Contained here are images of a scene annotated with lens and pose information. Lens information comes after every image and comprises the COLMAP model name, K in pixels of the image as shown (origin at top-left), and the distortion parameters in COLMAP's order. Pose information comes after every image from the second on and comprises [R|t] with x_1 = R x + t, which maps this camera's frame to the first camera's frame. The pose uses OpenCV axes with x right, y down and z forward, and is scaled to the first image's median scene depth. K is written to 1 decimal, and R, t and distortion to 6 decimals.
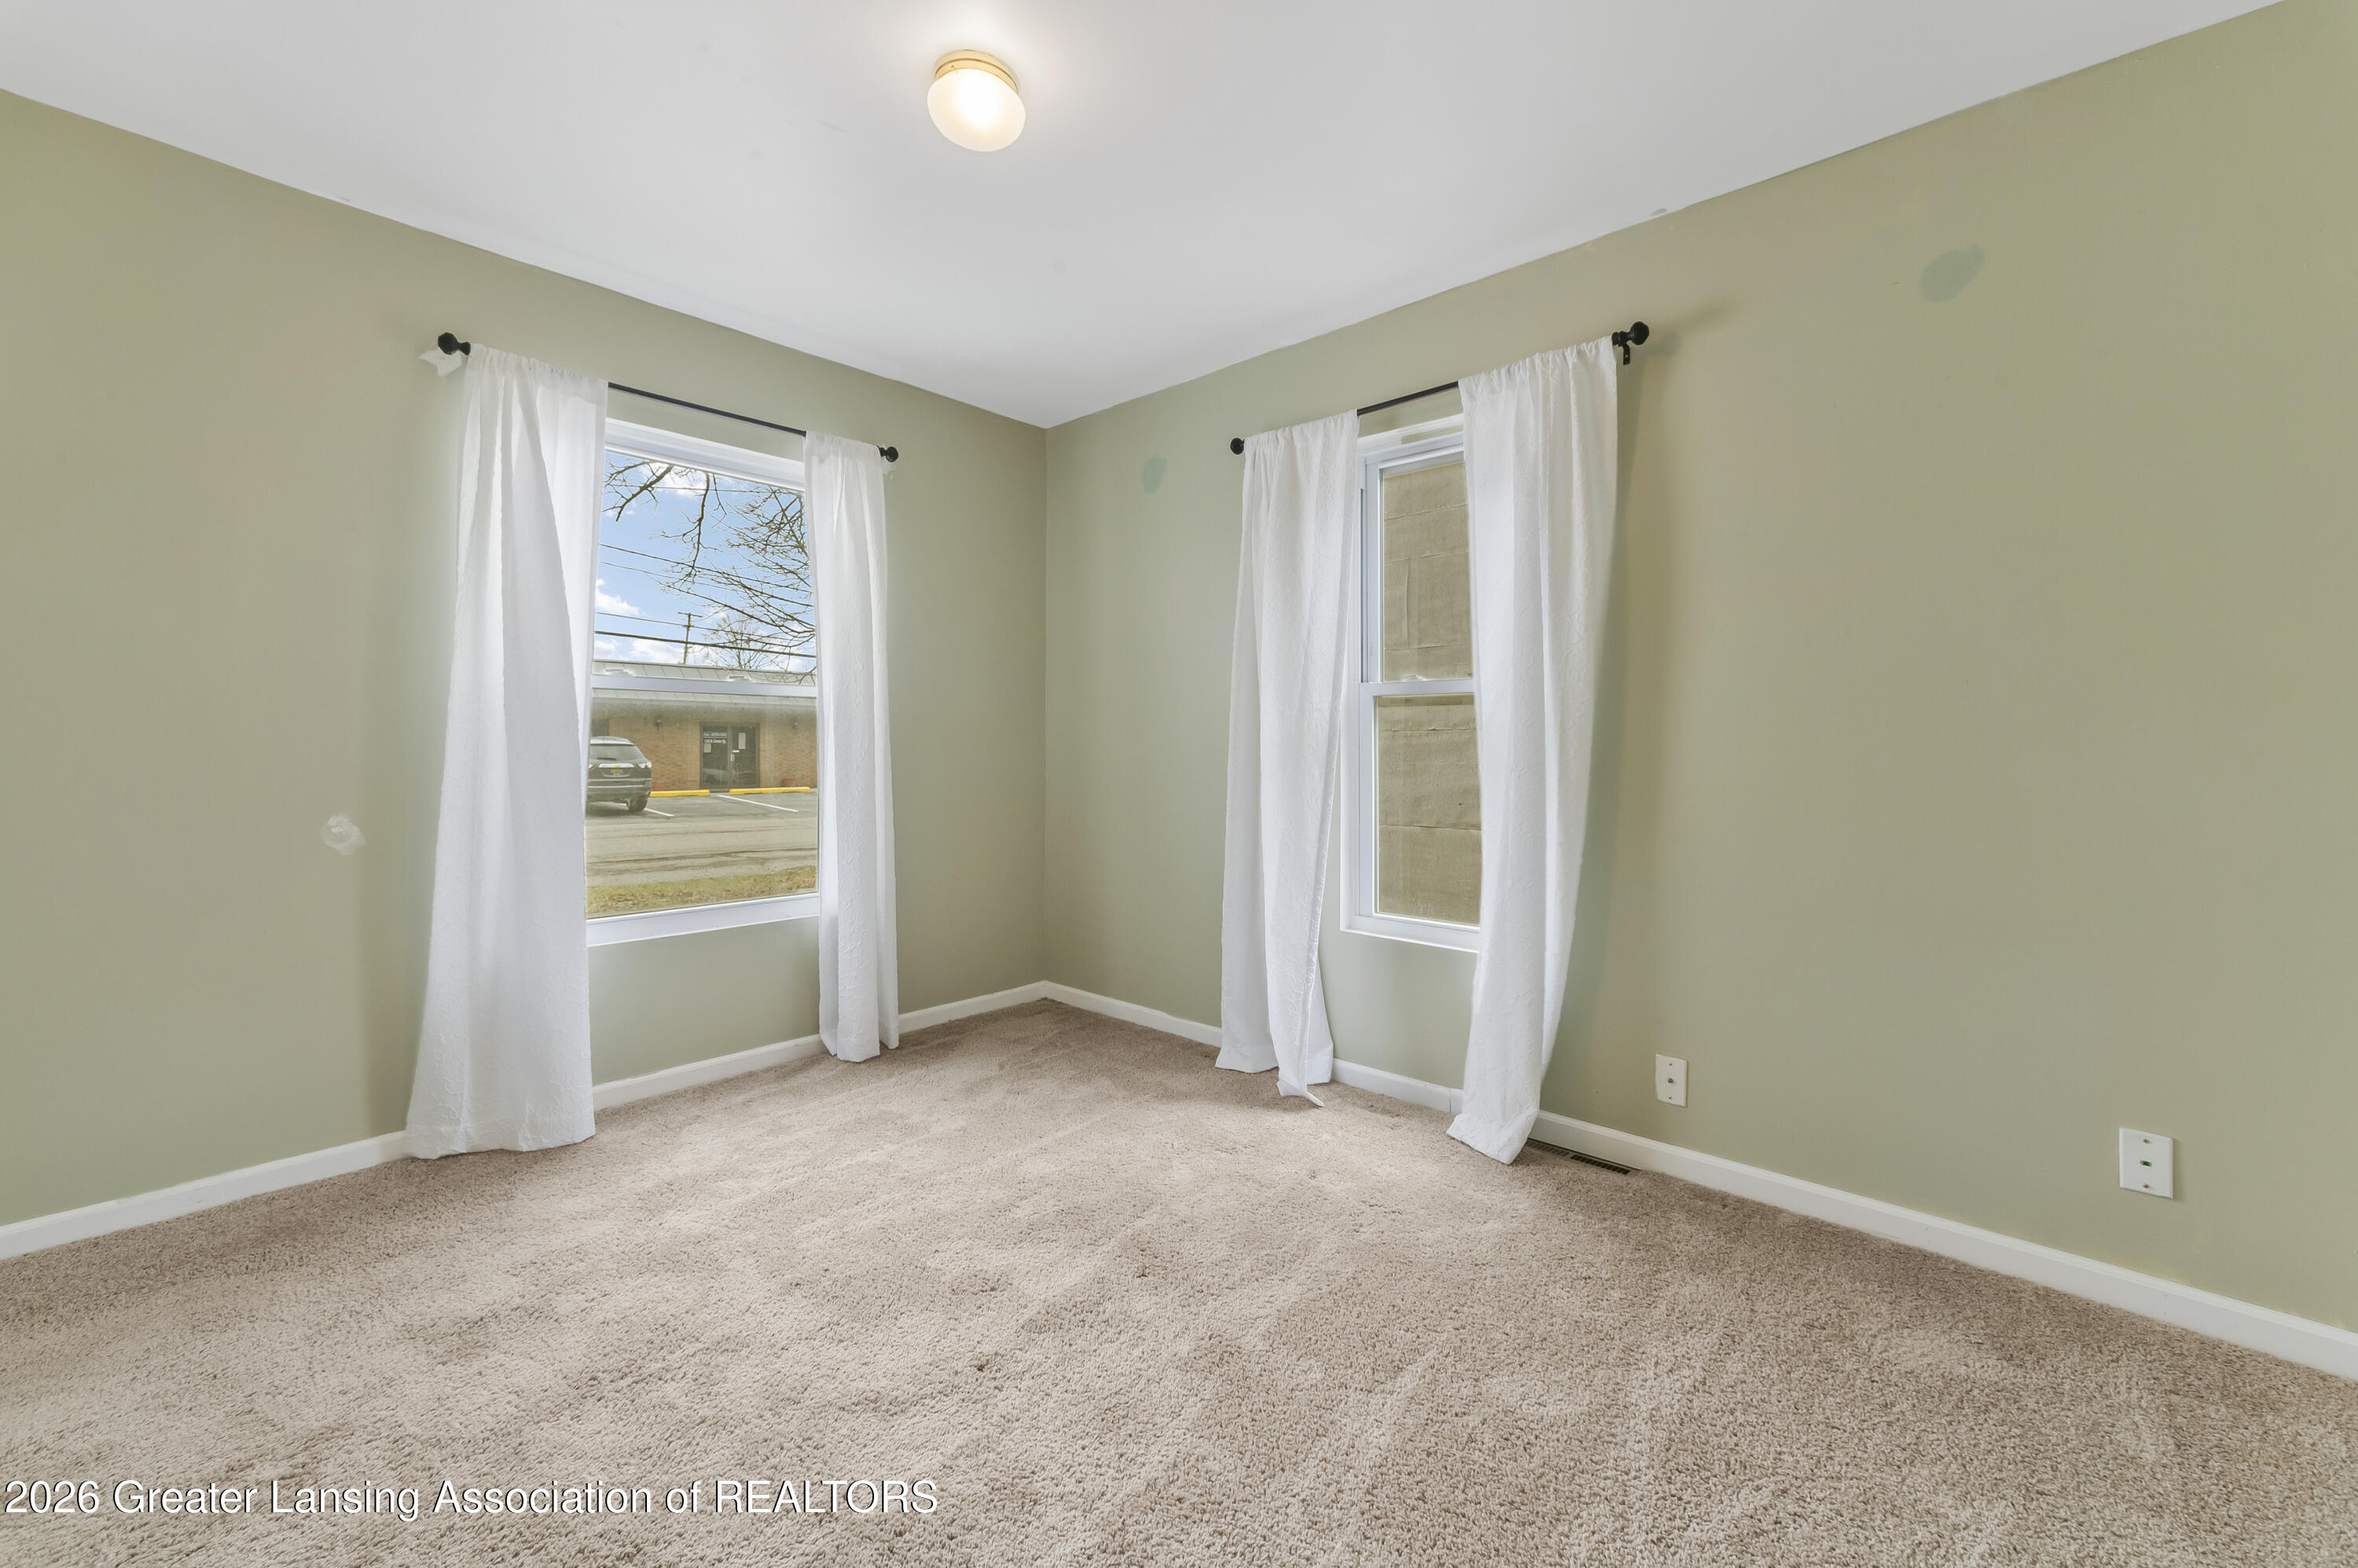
lens RADIAL K [[946.8, 0, 1169.5], [0, 946.8, 761.4], [0, 0, 1]] dist [0.016860, 0.000019]
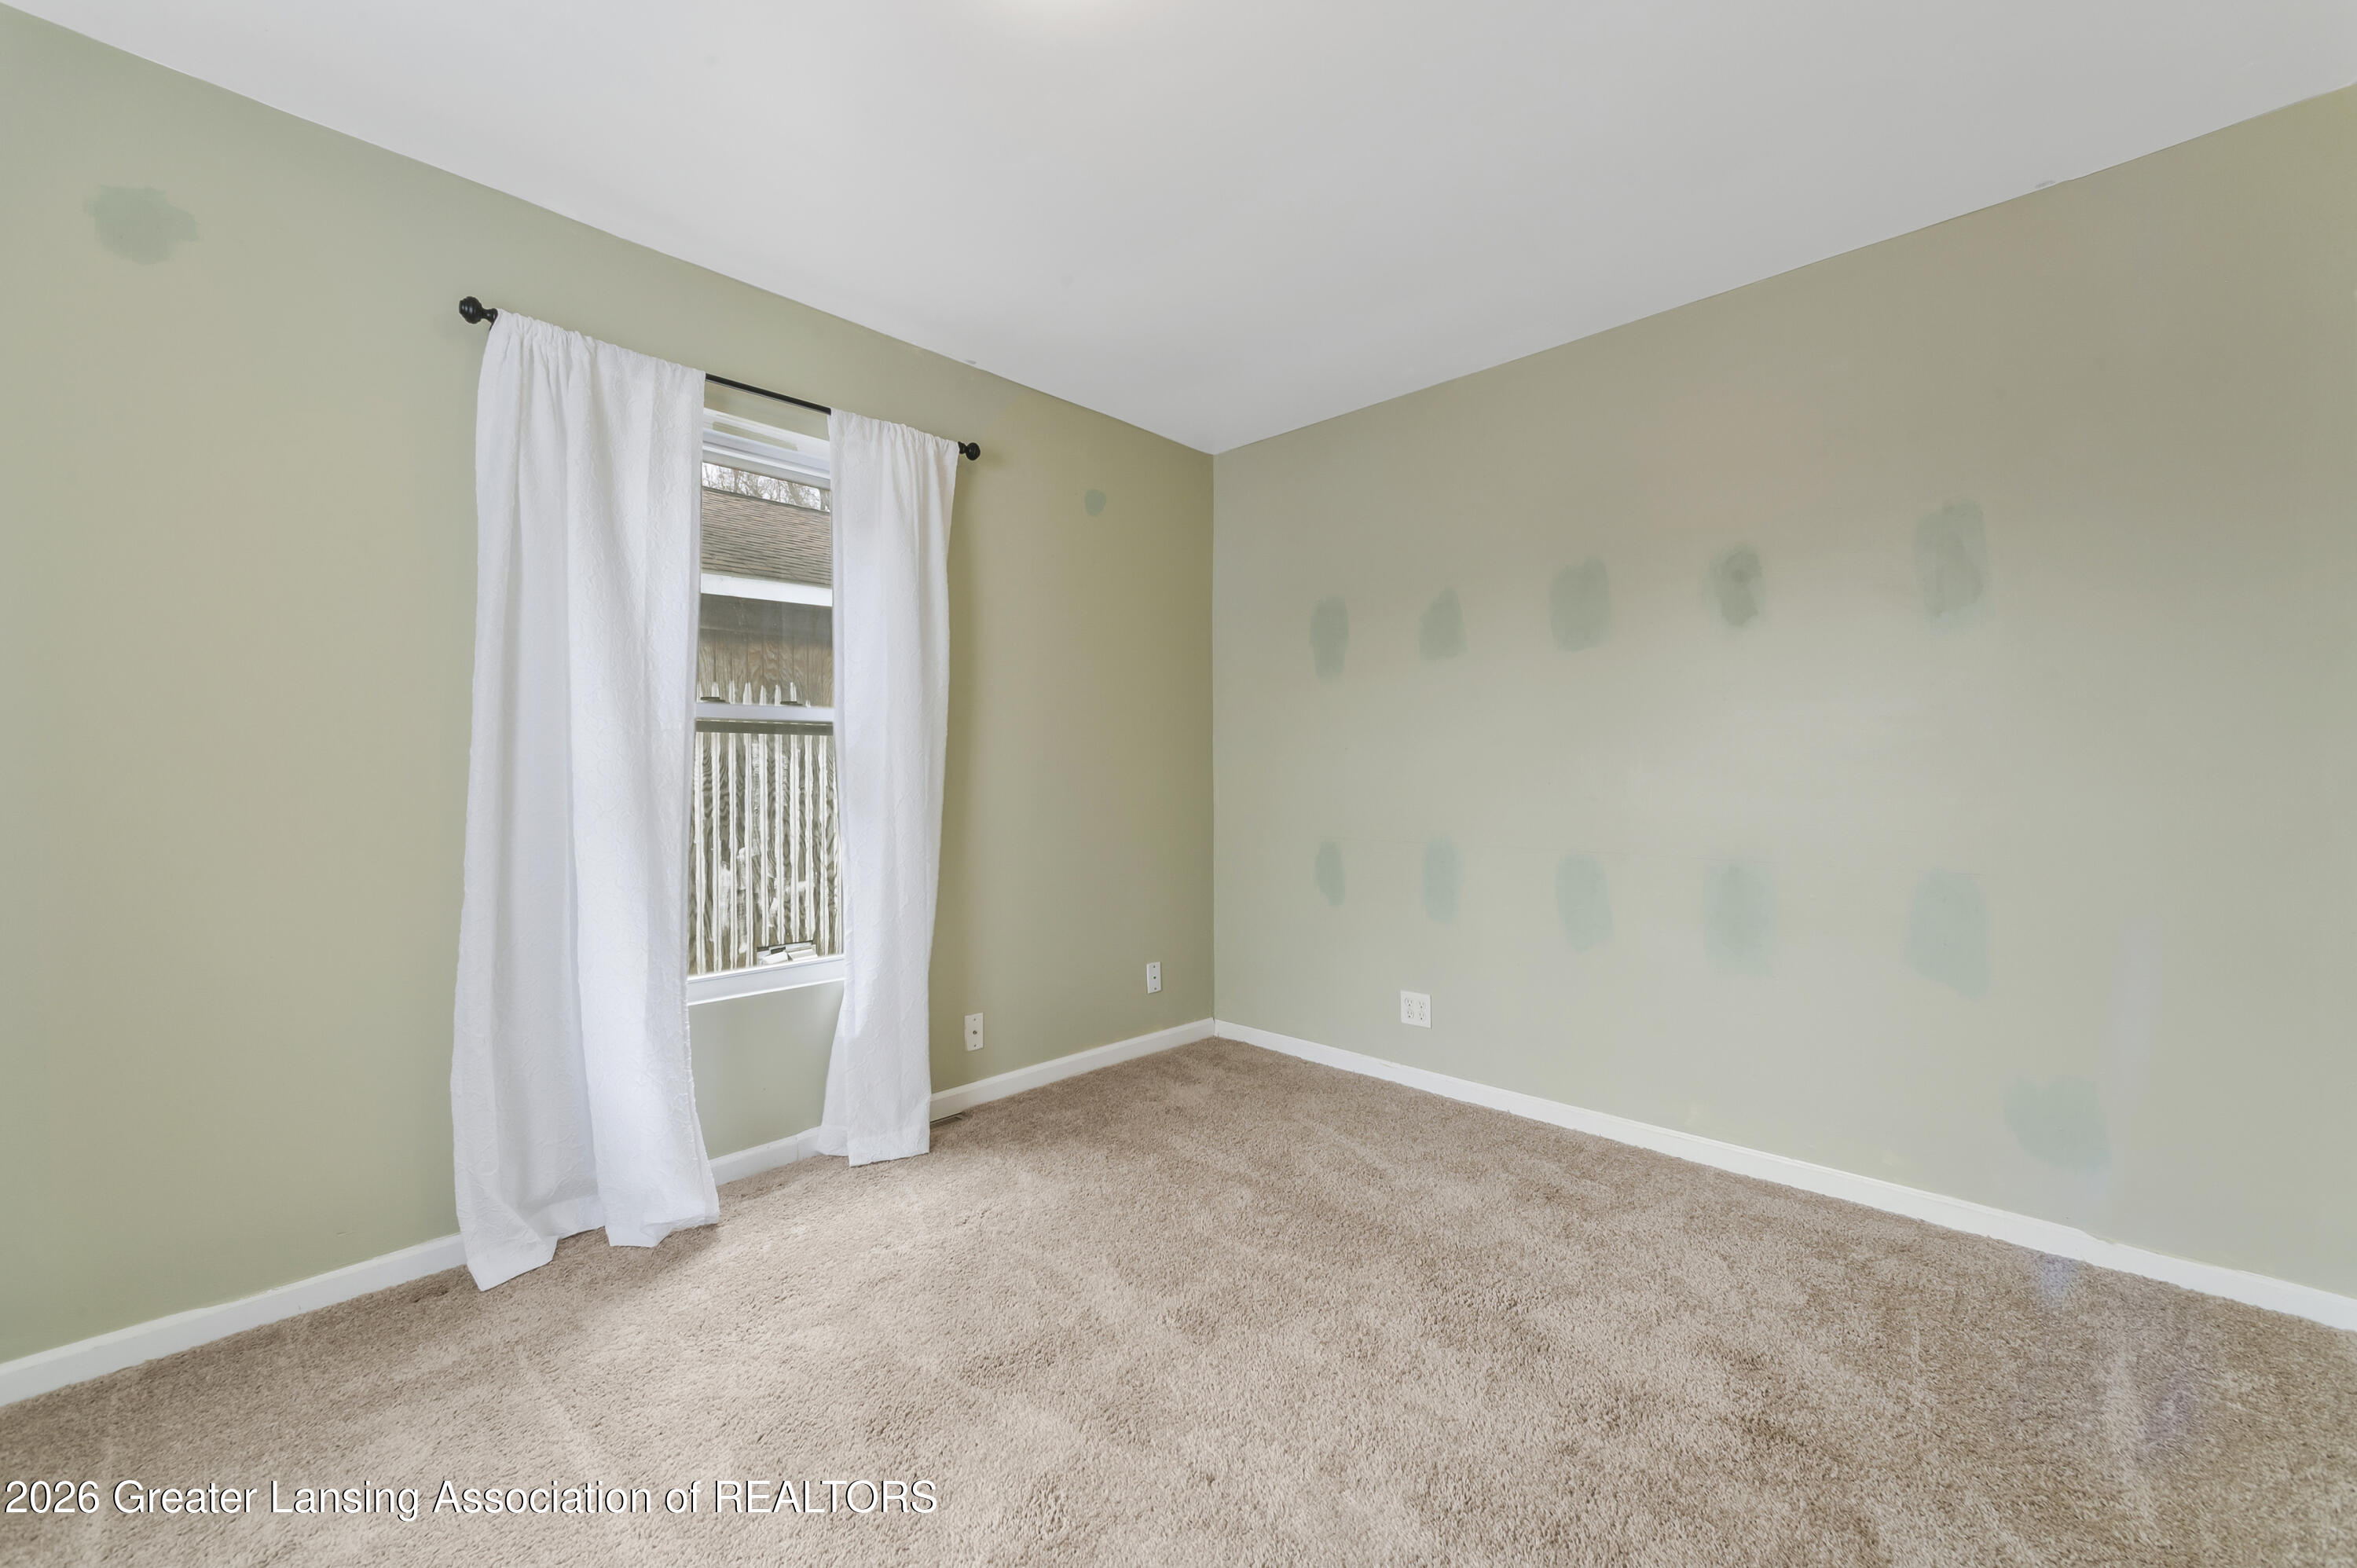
lens RADIAL K [[946.4, 0, 1169.0], [0, 946.4, 761.4], [0, 0, 1]] dist [0.016860, 0.000019]
pose [[0.035630, 0.007313, 0.999338, -0.739703], [0.020426, 0.999759, -0.008044, -0.016001], [-0.999156, 0.020699, 0.035472, 0.673369]]
